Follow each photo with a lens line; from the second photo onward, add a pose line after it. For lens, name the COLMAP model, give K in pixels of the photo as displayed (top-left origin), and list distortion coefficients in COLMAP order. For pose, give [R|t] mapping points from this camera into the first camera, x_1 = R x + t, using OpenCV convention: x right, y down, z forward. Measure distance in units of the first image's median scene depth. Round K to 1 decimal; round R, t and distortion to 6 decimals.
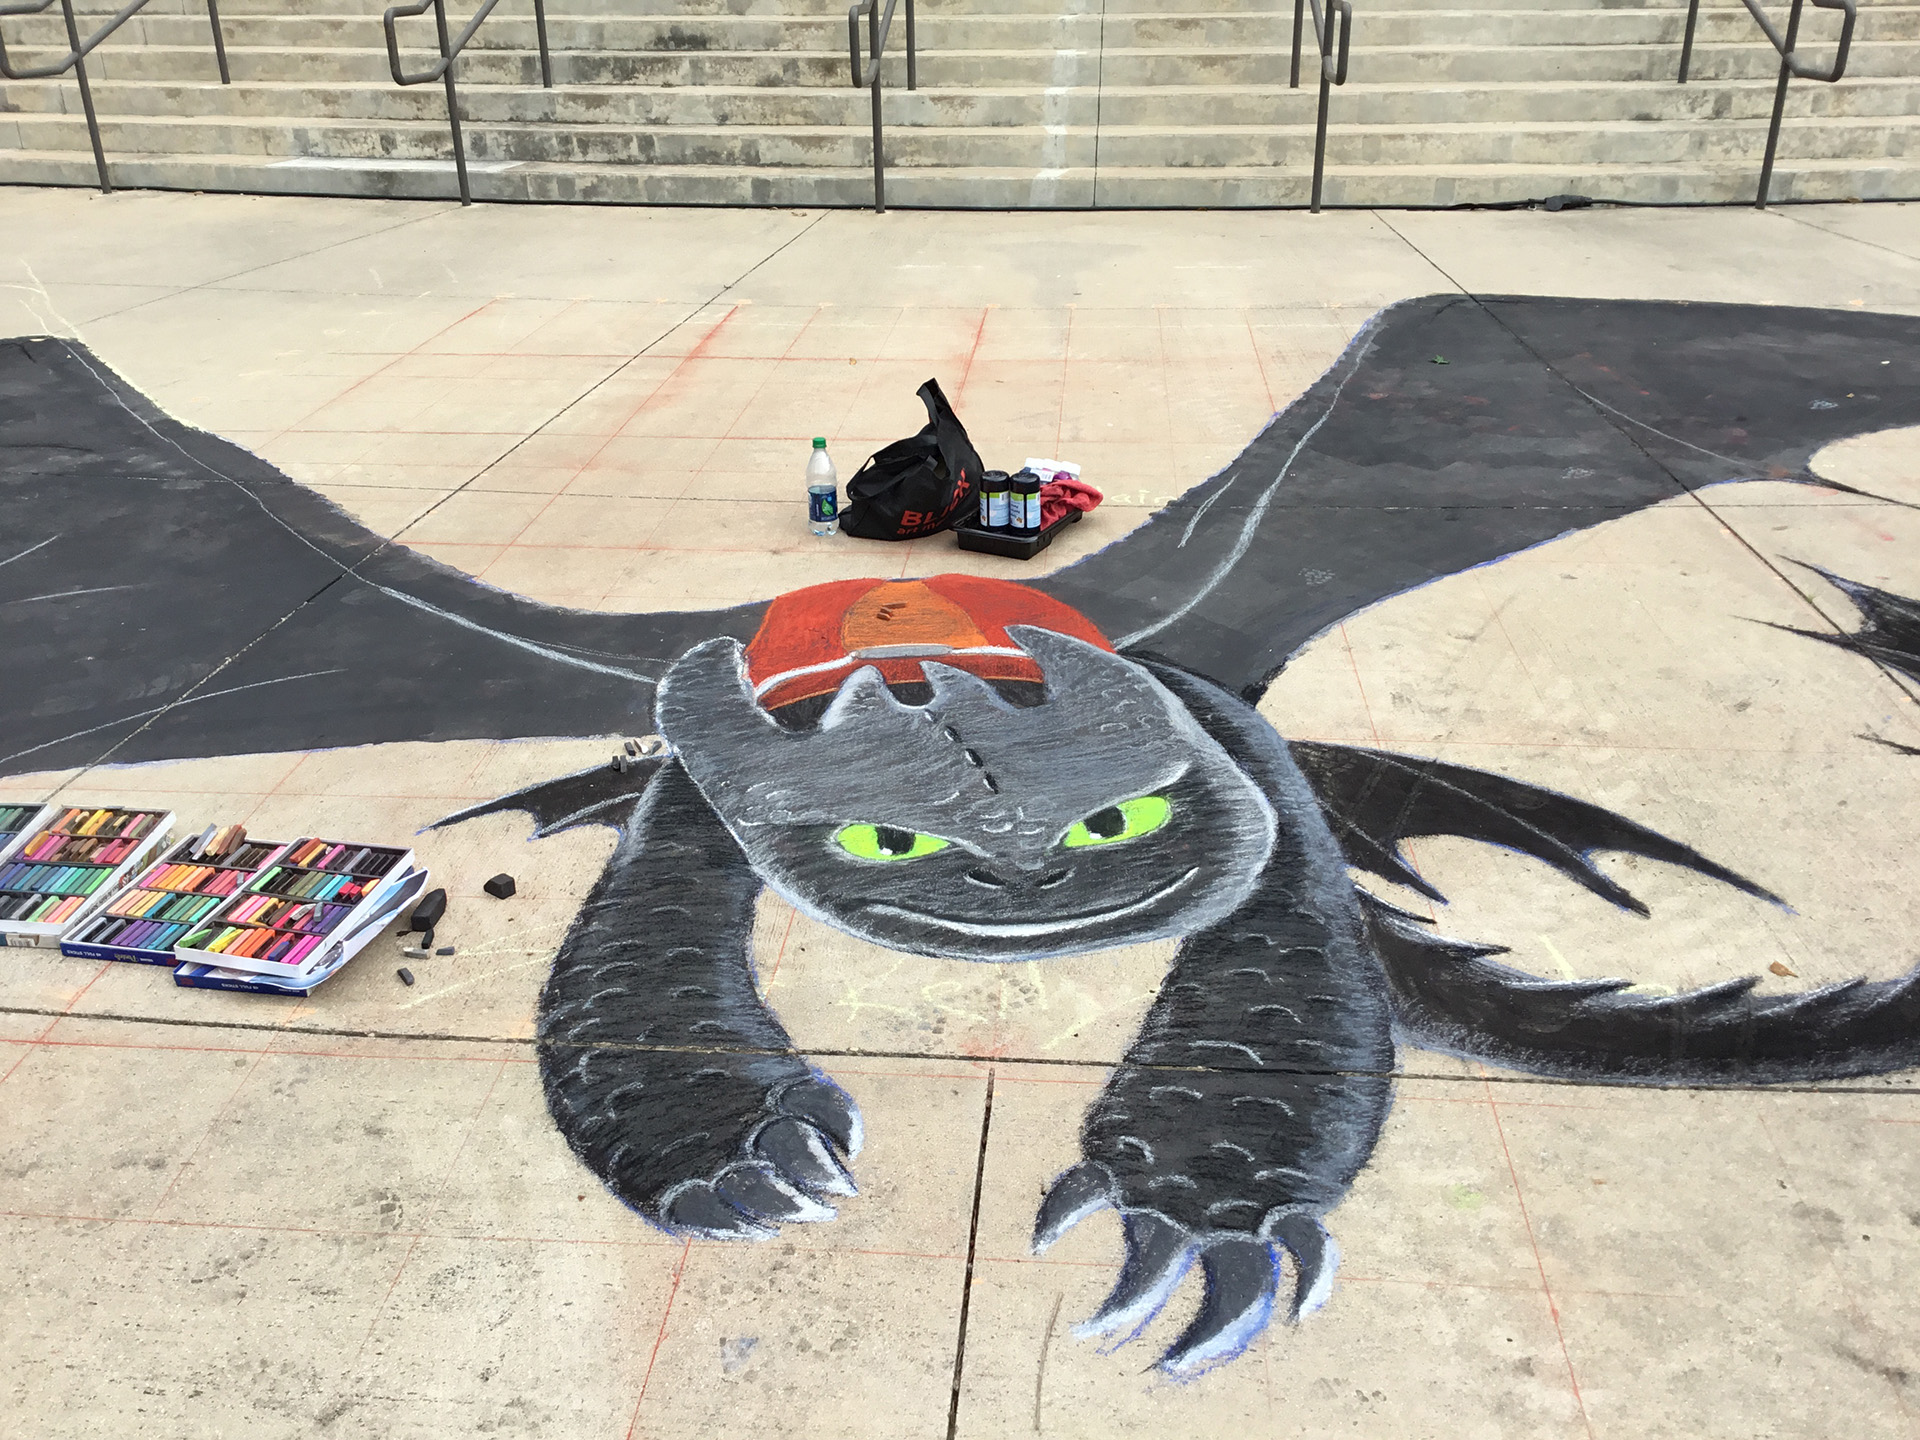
lens RADIAL K [[1726.6, 0, 966.3], [0, 1726.6, 732.7], [0, 0, 1]] dist [0.146530, -0.304716]
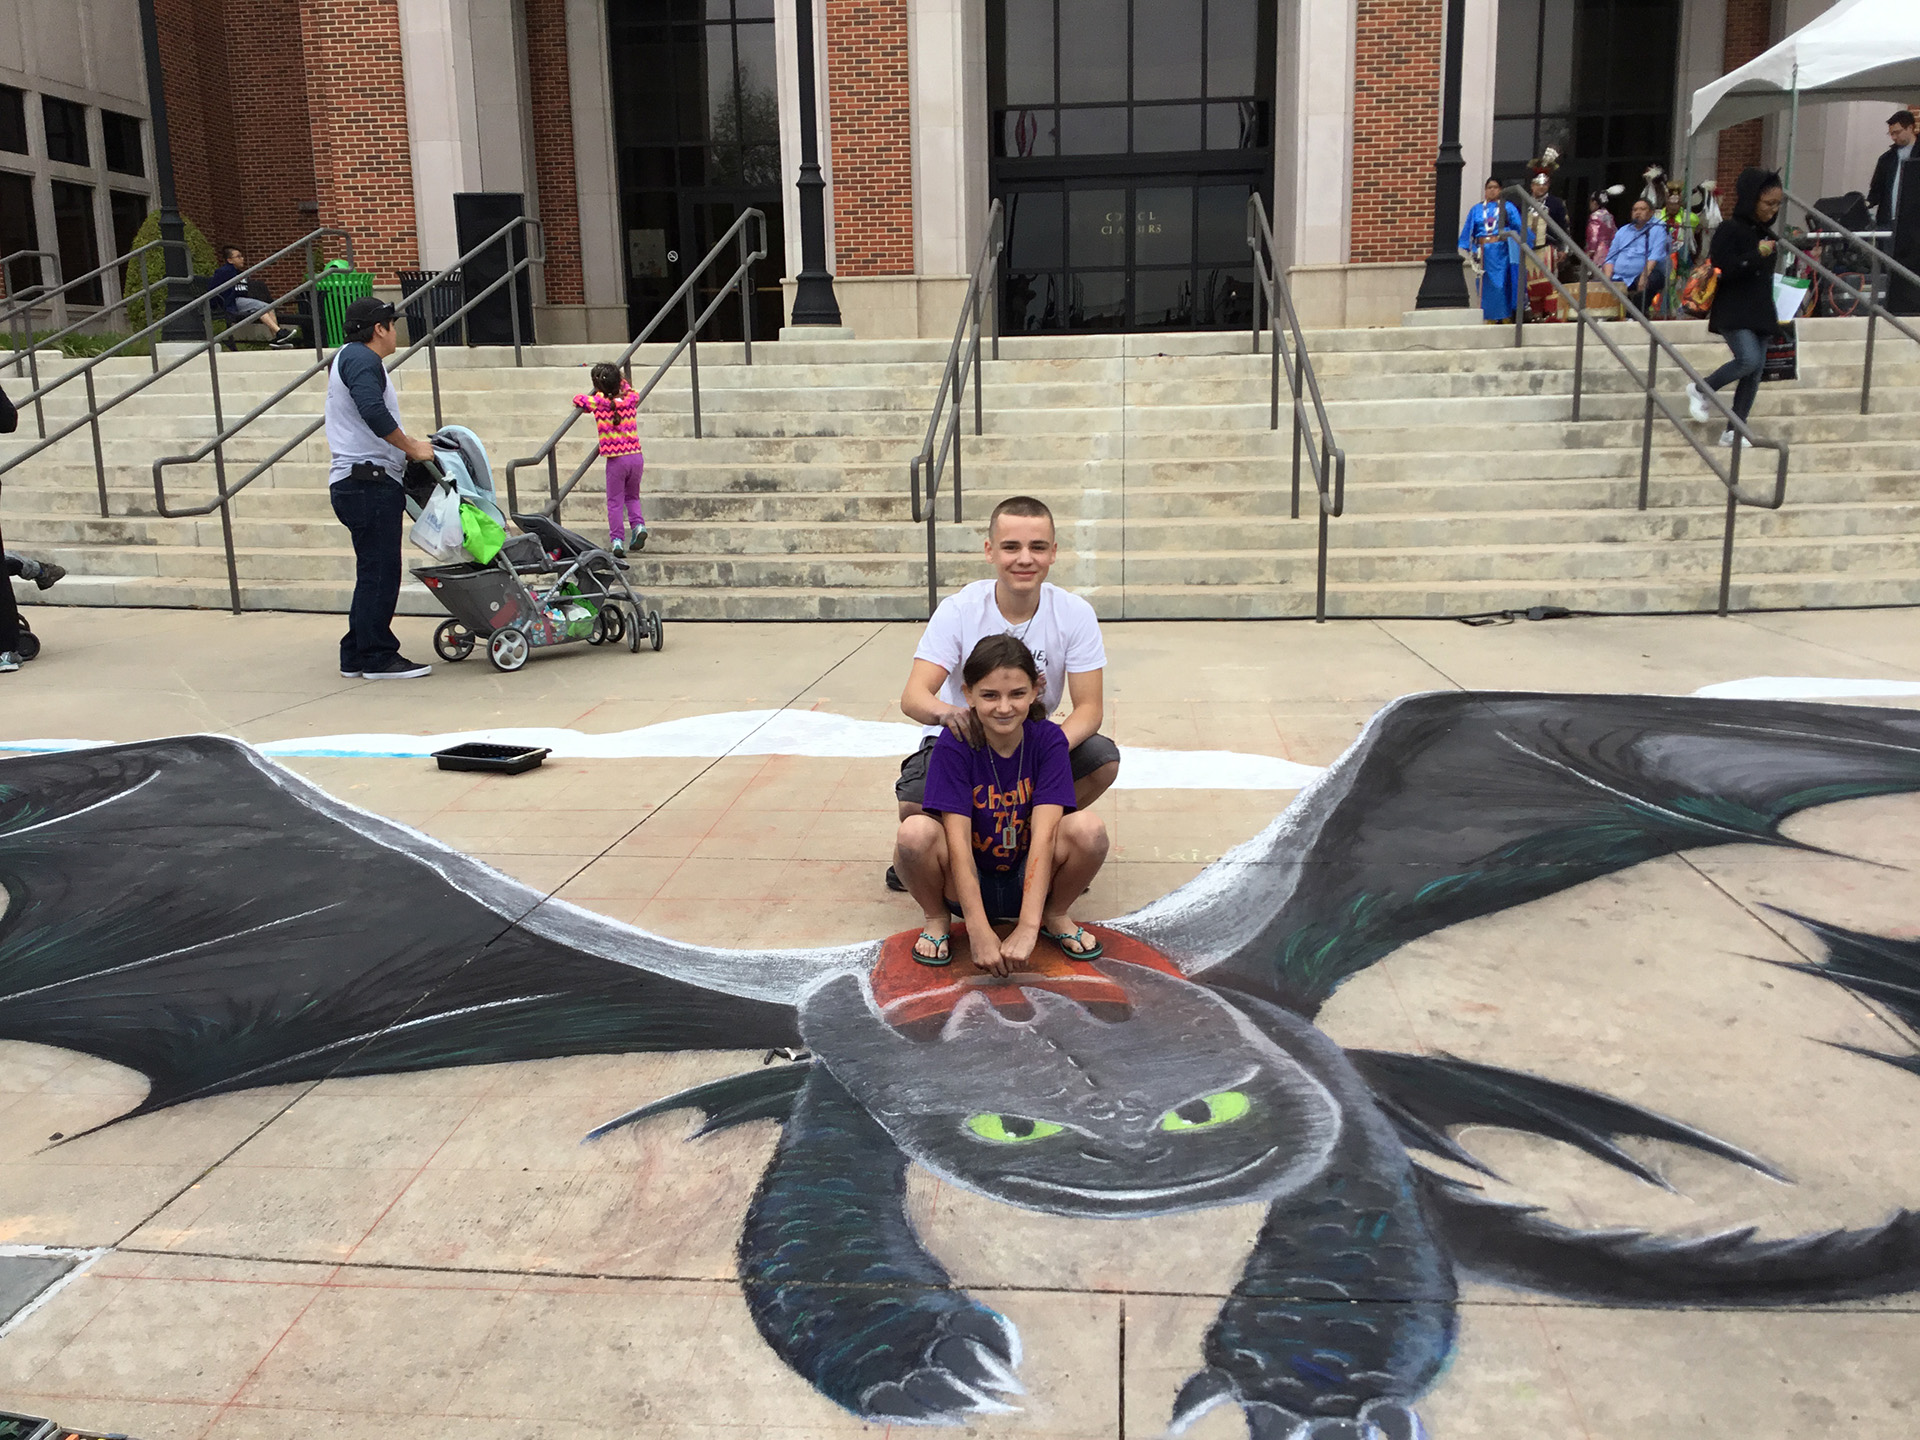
lens RADIAL K [[1717.7, 0, 965.4], [0, 1717.7, 742.3], [0, 0, 1]] dist [0.143768, -0.284003]
pose [[0.999952, -0.006985, -0.006822, -0.053833], [0.005303, 0.975200, -0.221263, 0.054715], [0.008199, 0.221216, 0.975190, -0.166819]]
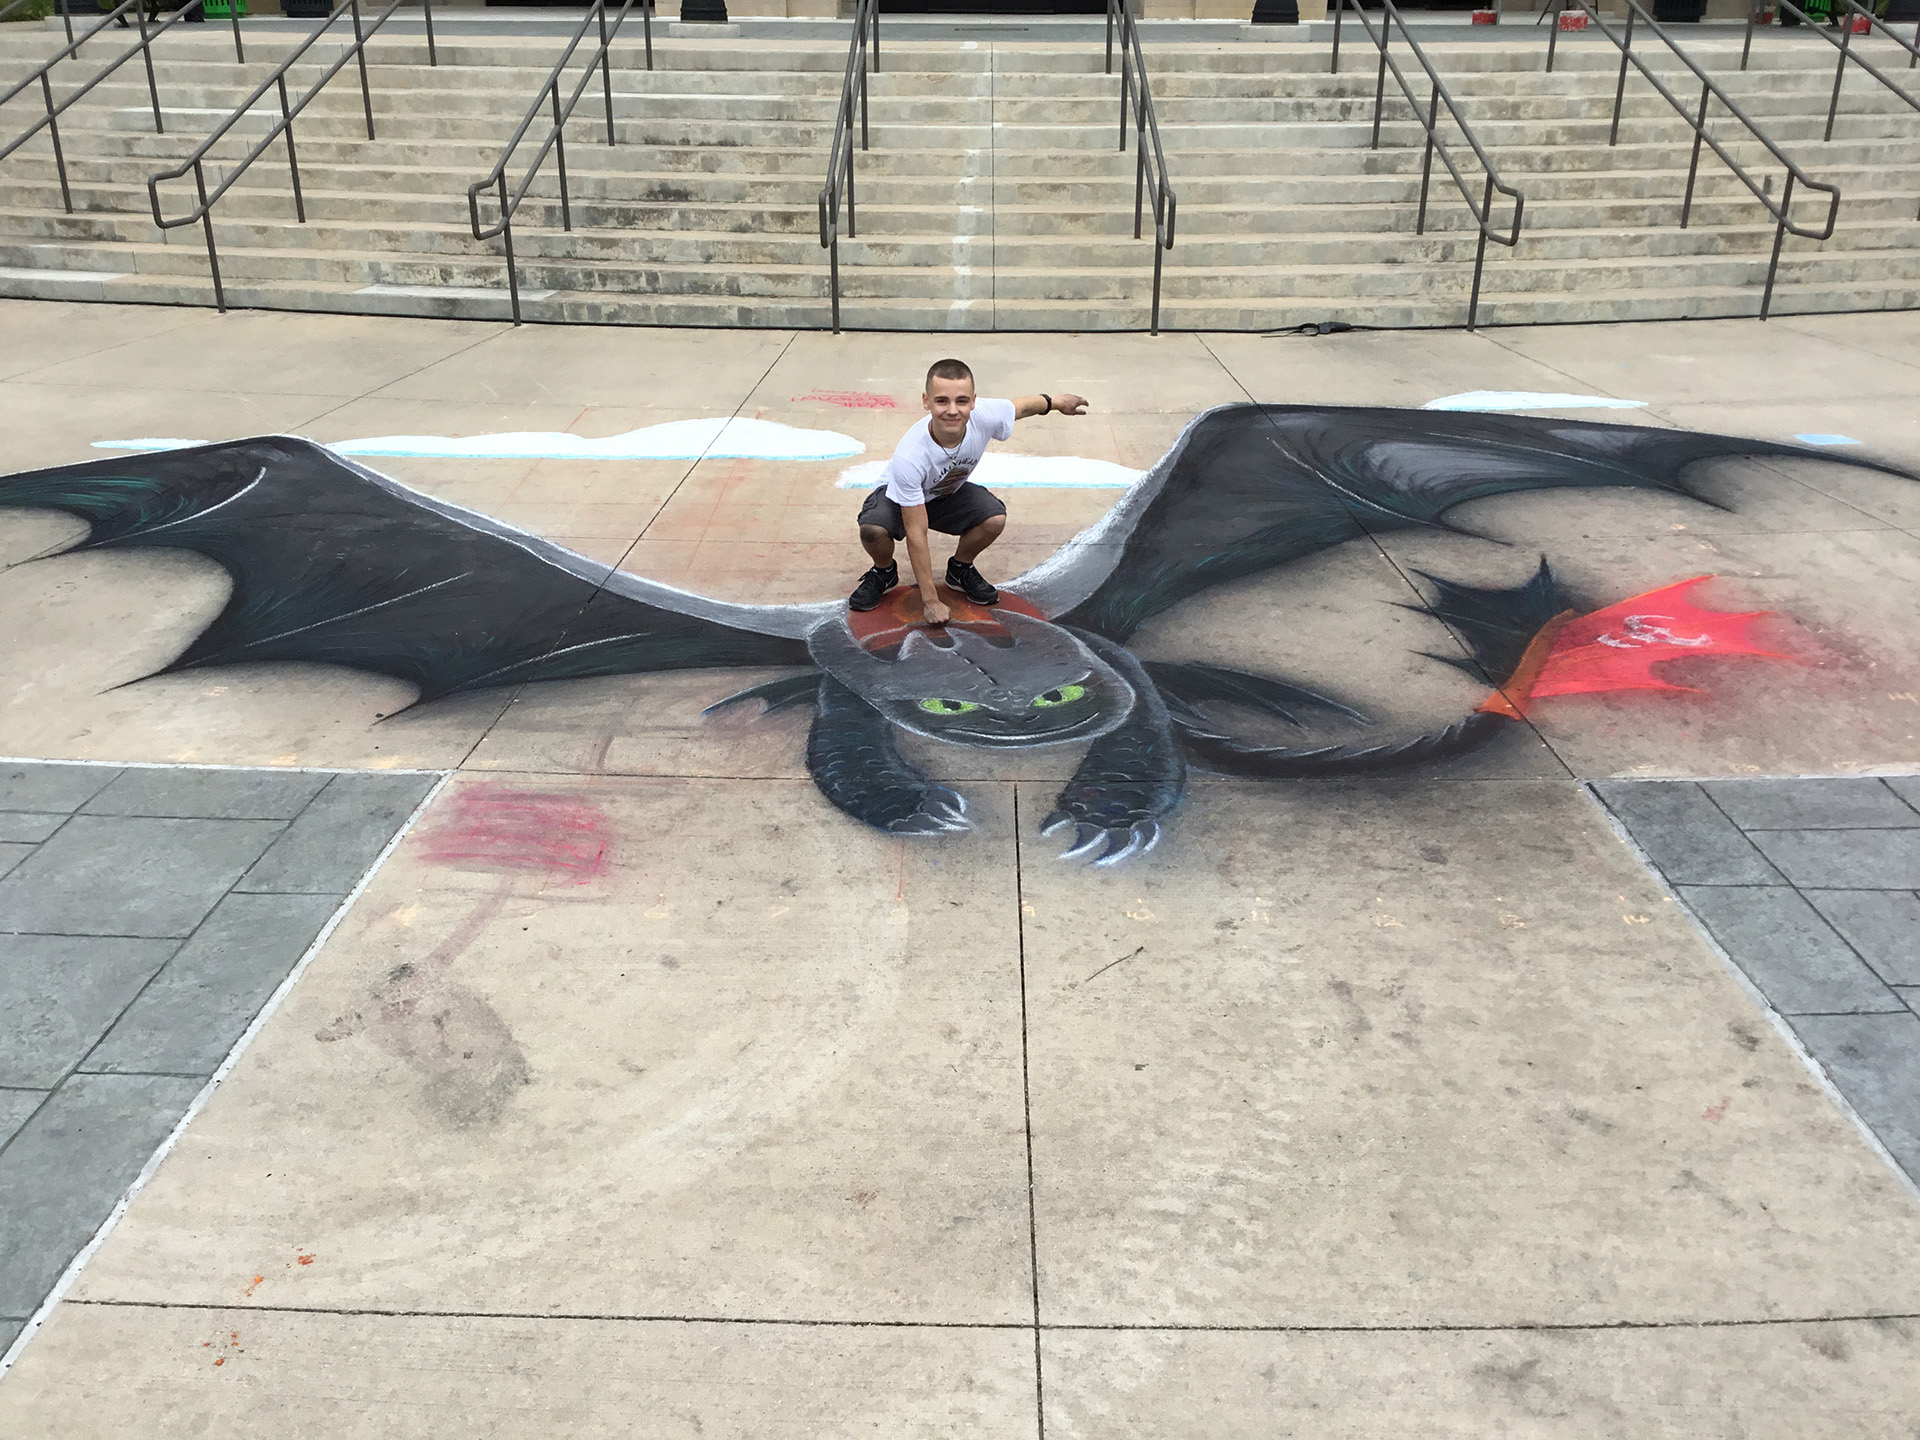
lens RADIAL K [[1726.6, 0, 966.3], [0, 1726.6, 732.7], [0, 0, 1]] dist [0.146530, -0.304716]
pose [[0.996756, -0.017838, 0.078478, -0.149795], [0.020057, 0.999418, -0.027587, 0.122903], [-0.077941, 0.029072, 0.996534, -0.841711]]
